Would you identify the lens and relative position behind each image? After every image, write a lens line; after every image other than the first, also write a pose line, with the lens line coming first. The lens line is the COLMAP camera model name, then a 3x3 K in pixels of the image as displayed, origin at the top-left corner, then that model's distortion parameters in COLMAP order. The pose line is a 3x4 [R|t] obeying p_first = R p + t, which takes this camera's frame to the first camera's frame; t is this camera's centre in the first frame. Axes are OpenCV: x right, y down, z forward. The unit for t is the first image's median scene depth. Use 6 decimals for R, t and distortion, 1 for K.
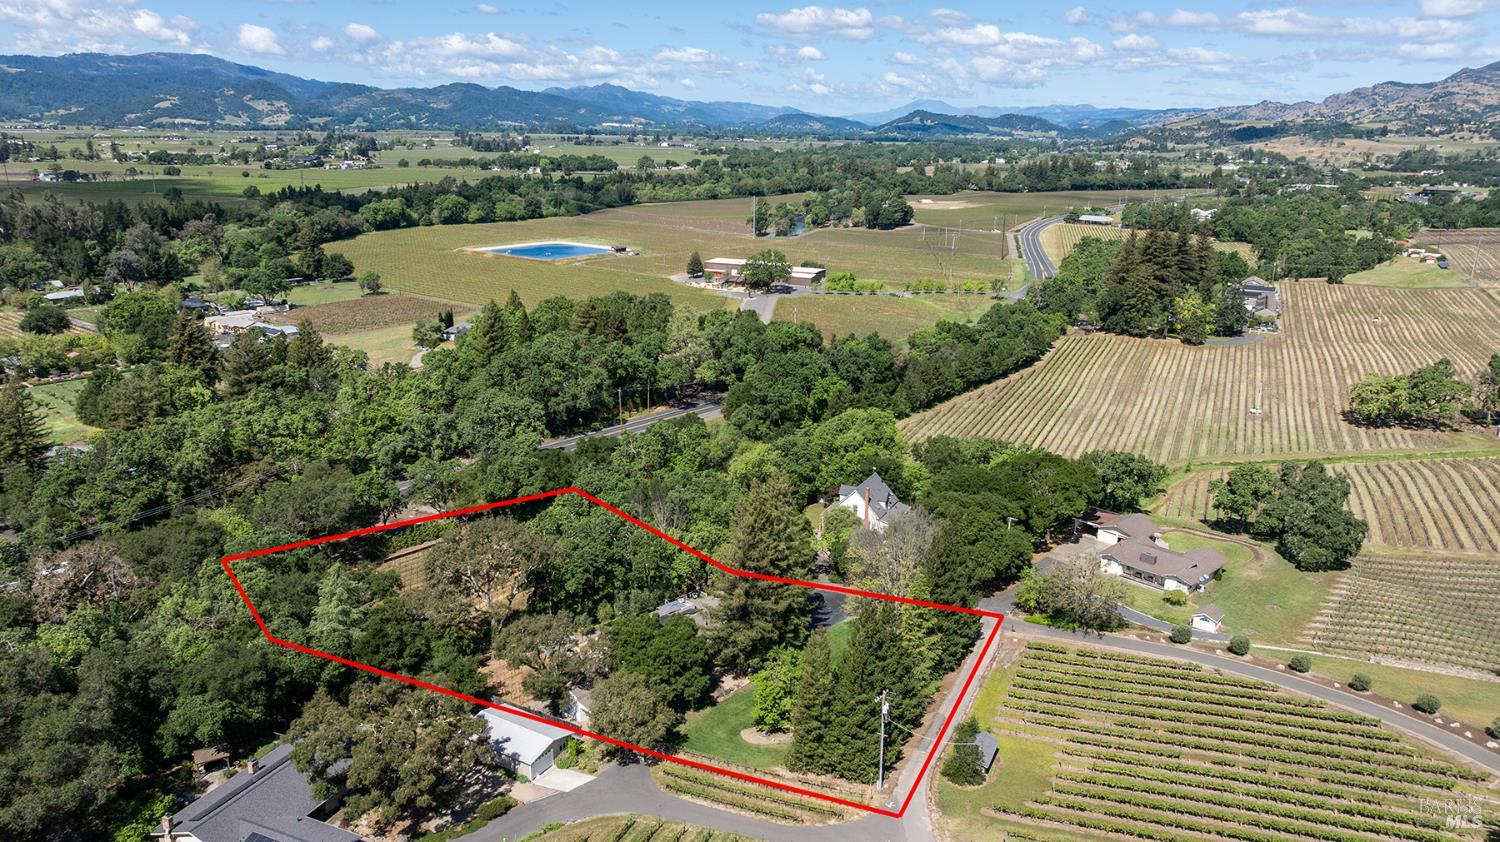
lens RADIAL K [[1047.6, 0, 756.9], [0, 1047.6, 432.7], [0, 0, 1]] dist [-0.036667, 0.026645]
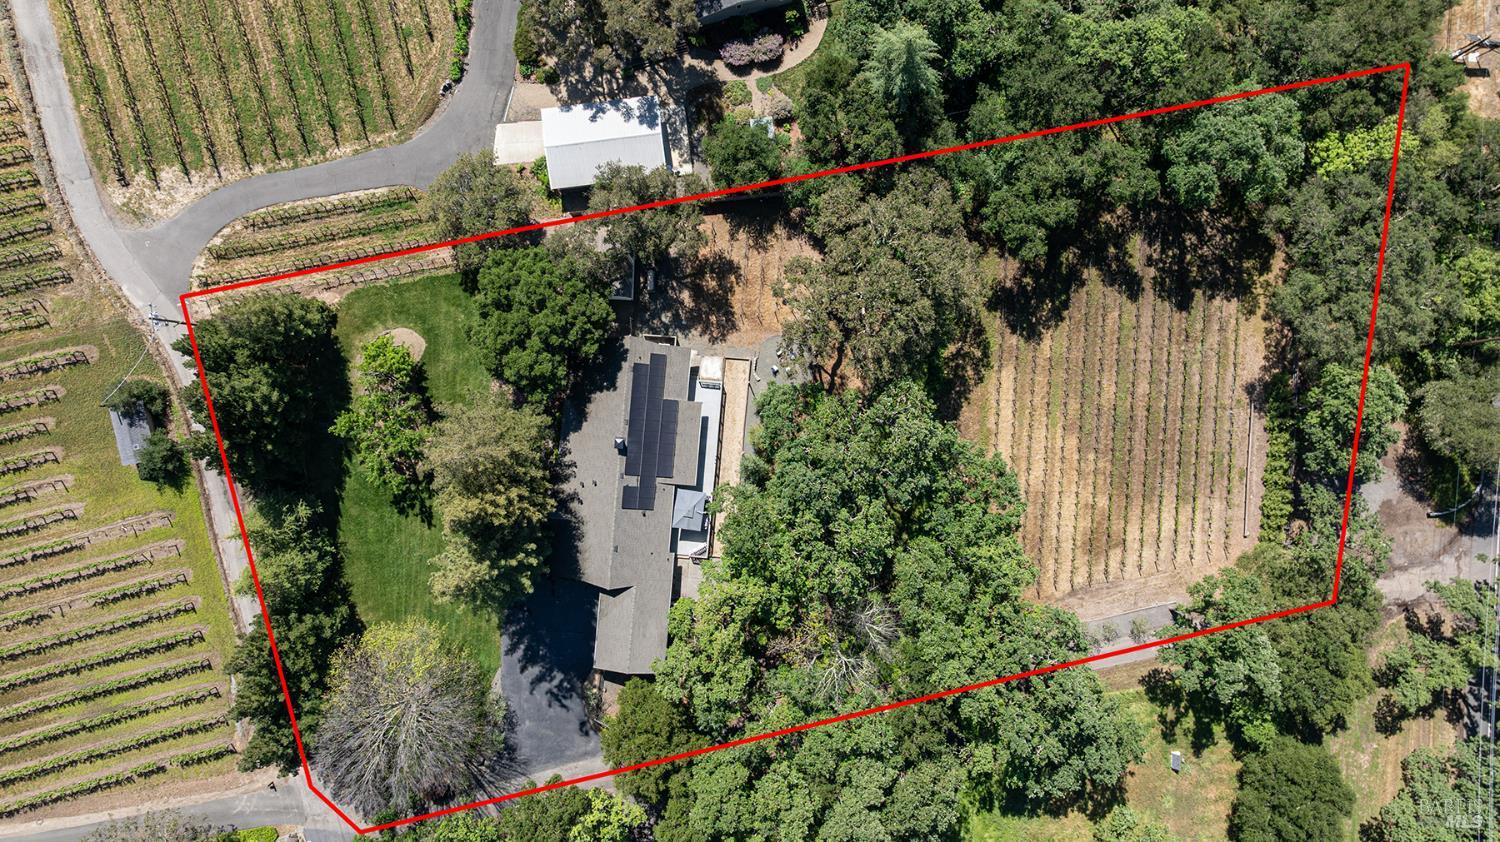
lens RADIAL K [[1047.6, 0, 756.9], [0, 1047.6, 432.7], [0, 0, 1]] dist [-0.036667, 0.026645]
pose [[-0.786846, 0.616921, -0.016753, -0.055015], [-0.195408, -0.223298, 0.954963, -0.190619], [0.585396, 0.754683, 0.296253, 0.327168]]
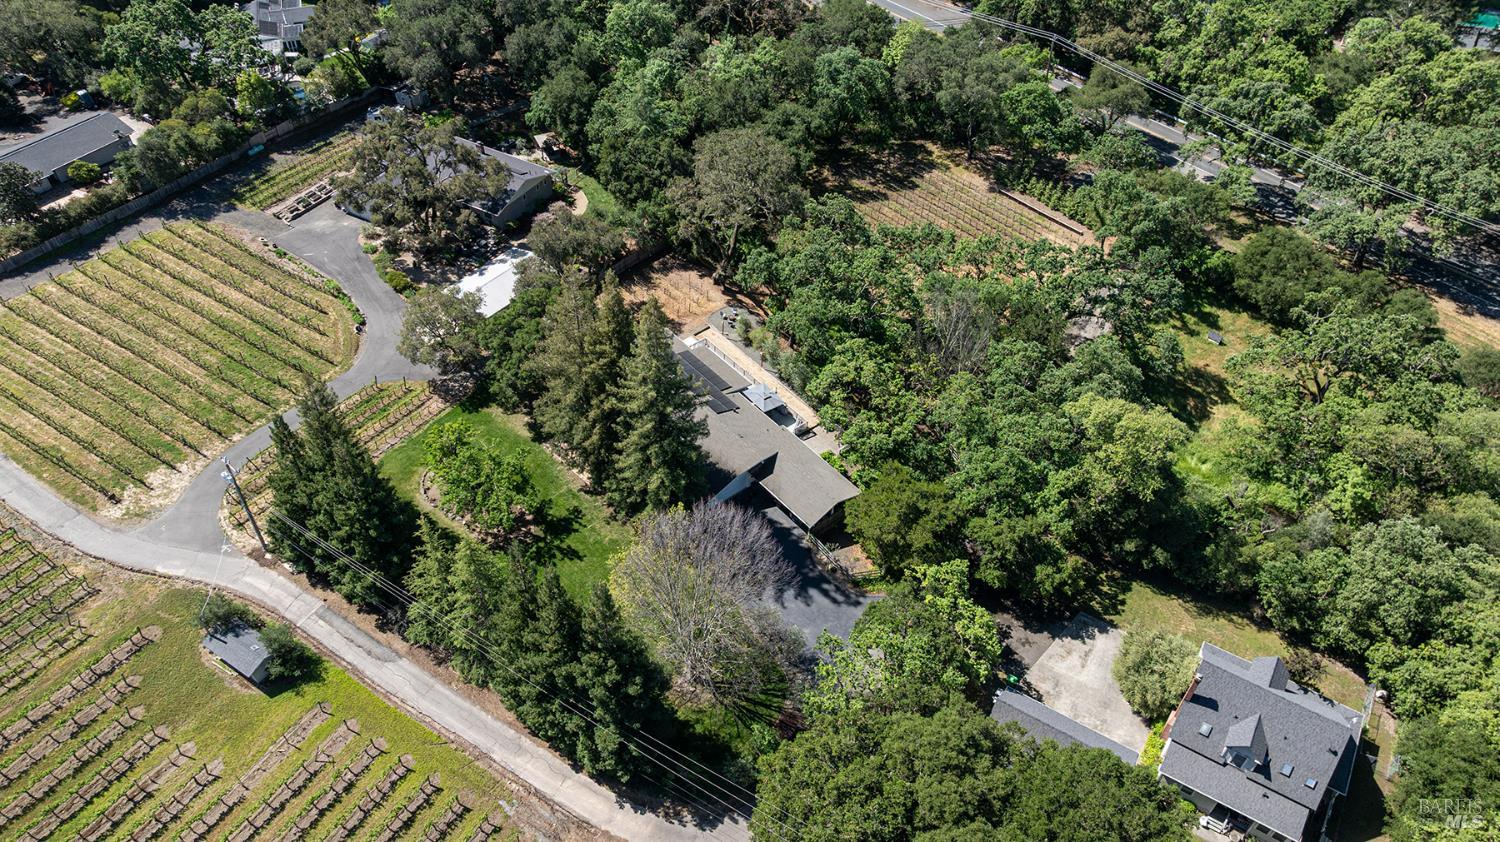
lens RADIAL K [[1047.6, 0, 756.9], [0, 1047.6, 432.7], [0, 0, 1]] dist [-0.036667, 0.026645]
pose [[-0.125156, 0.698774, -0.704309, 0.180669], [-0.291306, 0.652720, 0.699355, -0.129251], [0.948407, 0.292698, 0.121865, 0.378170]]
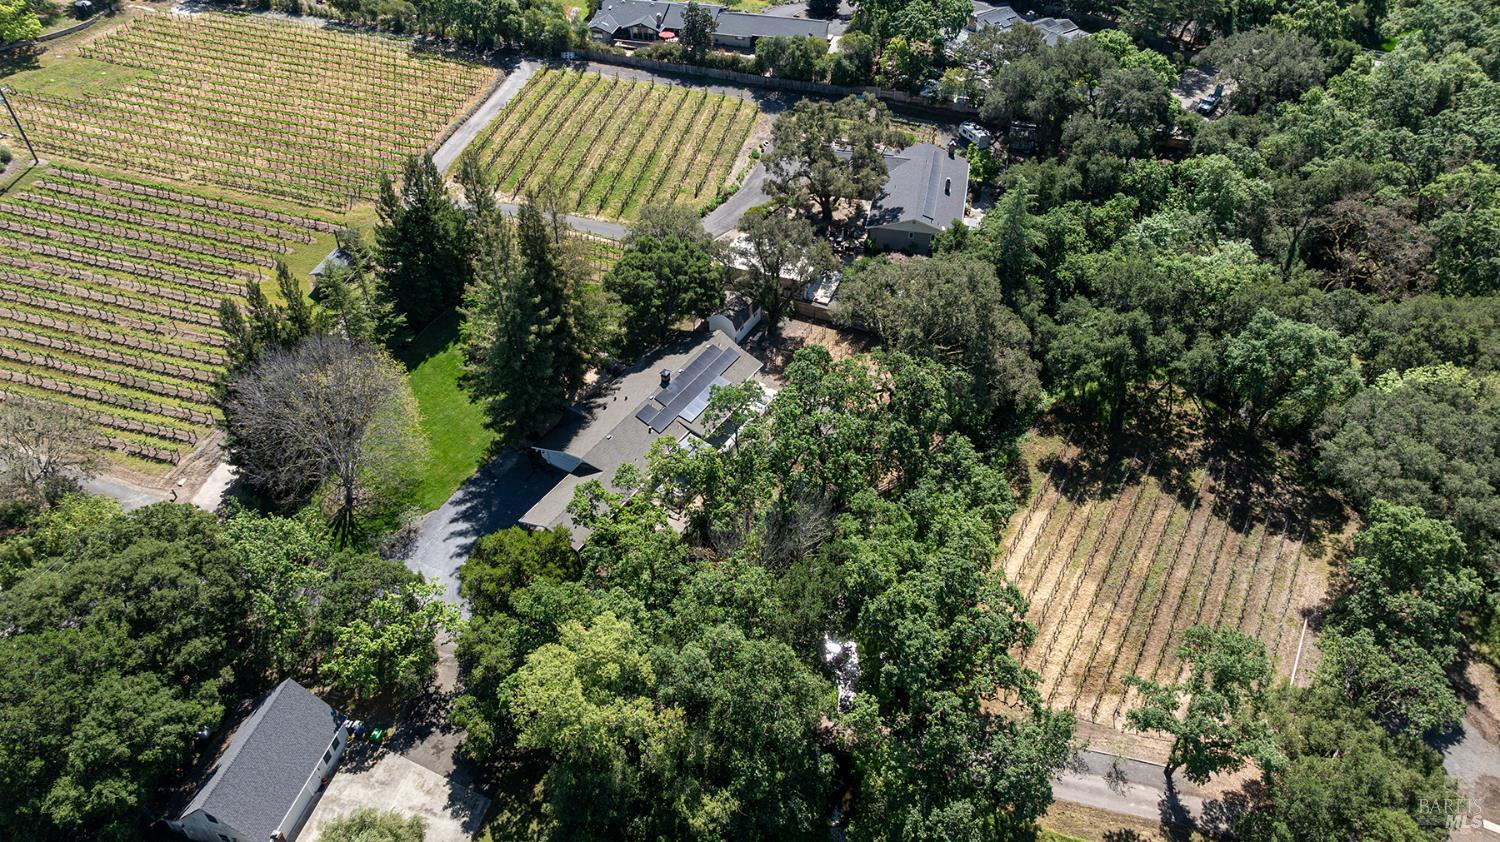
lens RADIAL K [[1047.6, 0, 756.9], [0, 1047.6, 432.7], [0, 0, 1]] dist [-0.036667, 0.026645]
pose [[-0.980852, 0.120410, -0.153074, -0.009040], [-0.066186, 0.533112, 0.843452, -0.167943], [0.183166, 0.837433, -0.514934, 0.554573]]
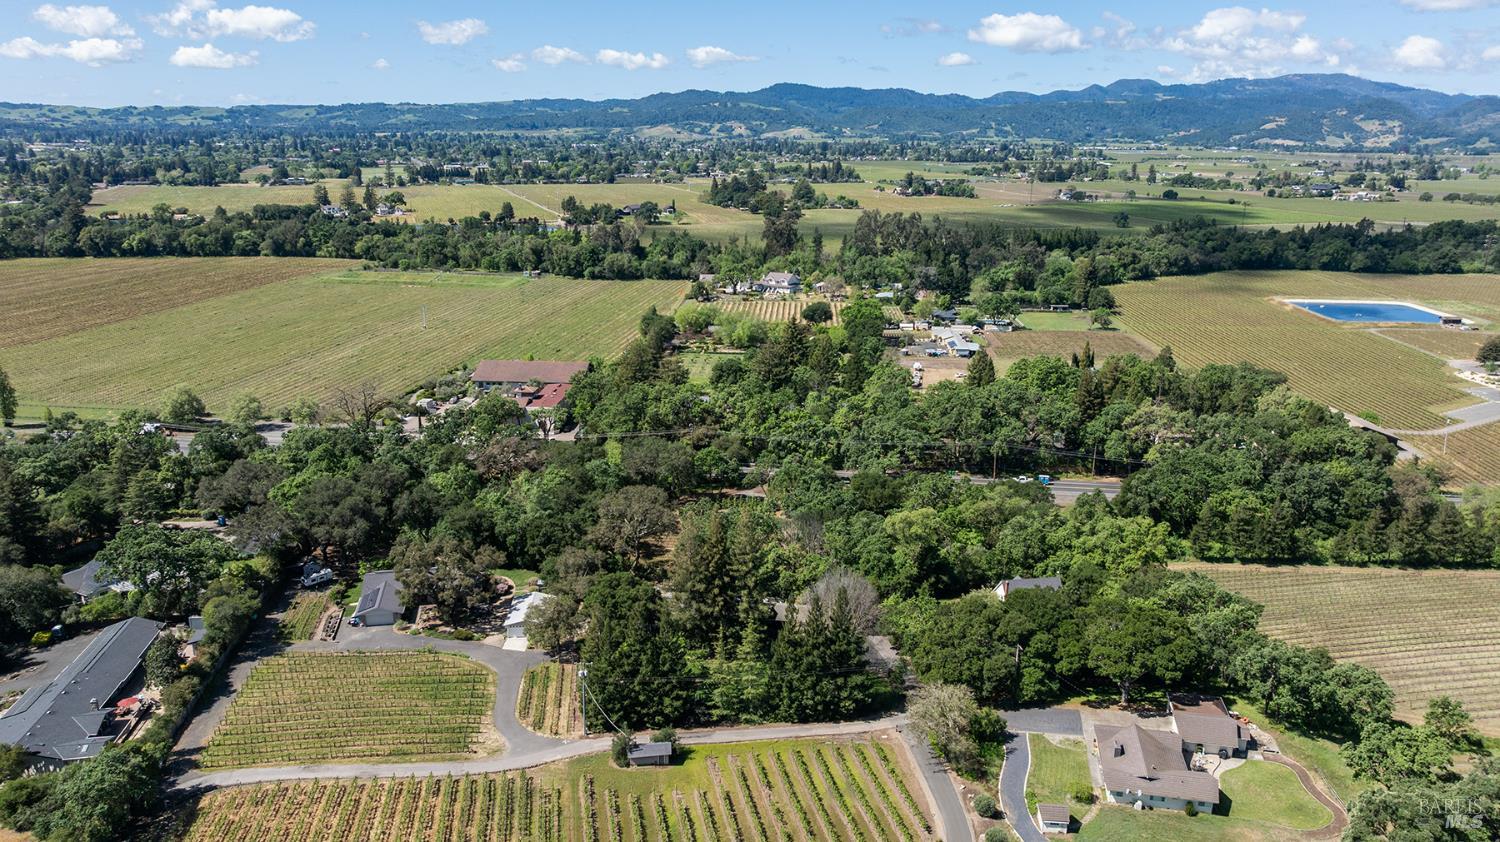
lens RADIAL K [[1055.7, 0, 750.0], [0, 1055.7, 421.0], [0, 0, 1]] dist [-0.062540, 0.073058]
pose [[0.565684, 0.209872, -0.797468, 0.368592], [-0.232063, 0.968503, 0.090270, -0.064605], [0.791295, 0.133999, 0.596570, 0.096205]]
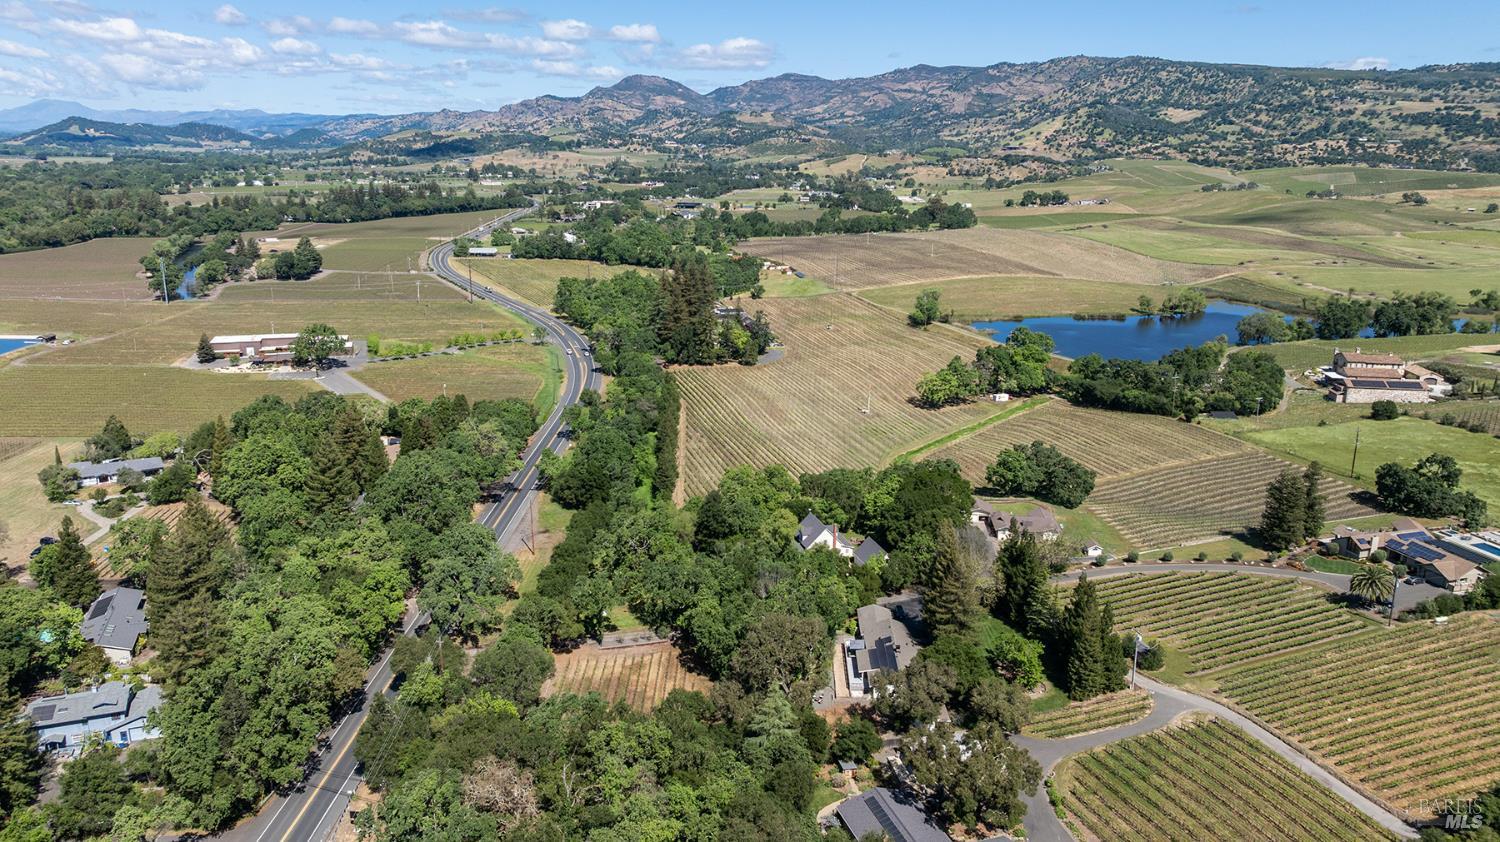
lens RADIAL K [[1047.6, 0, 756.9], [0, 1047.6, 432.7], [0, 0, 1]] dist [-0.036667, 0.026645]
pose [[0.746182, -0.179317, 0.641138, -0.394082], [0.182136, 0.981287, 0.062475, -0.079729], [-0.640343, 0.070157, 0.764878, 0.029724]]
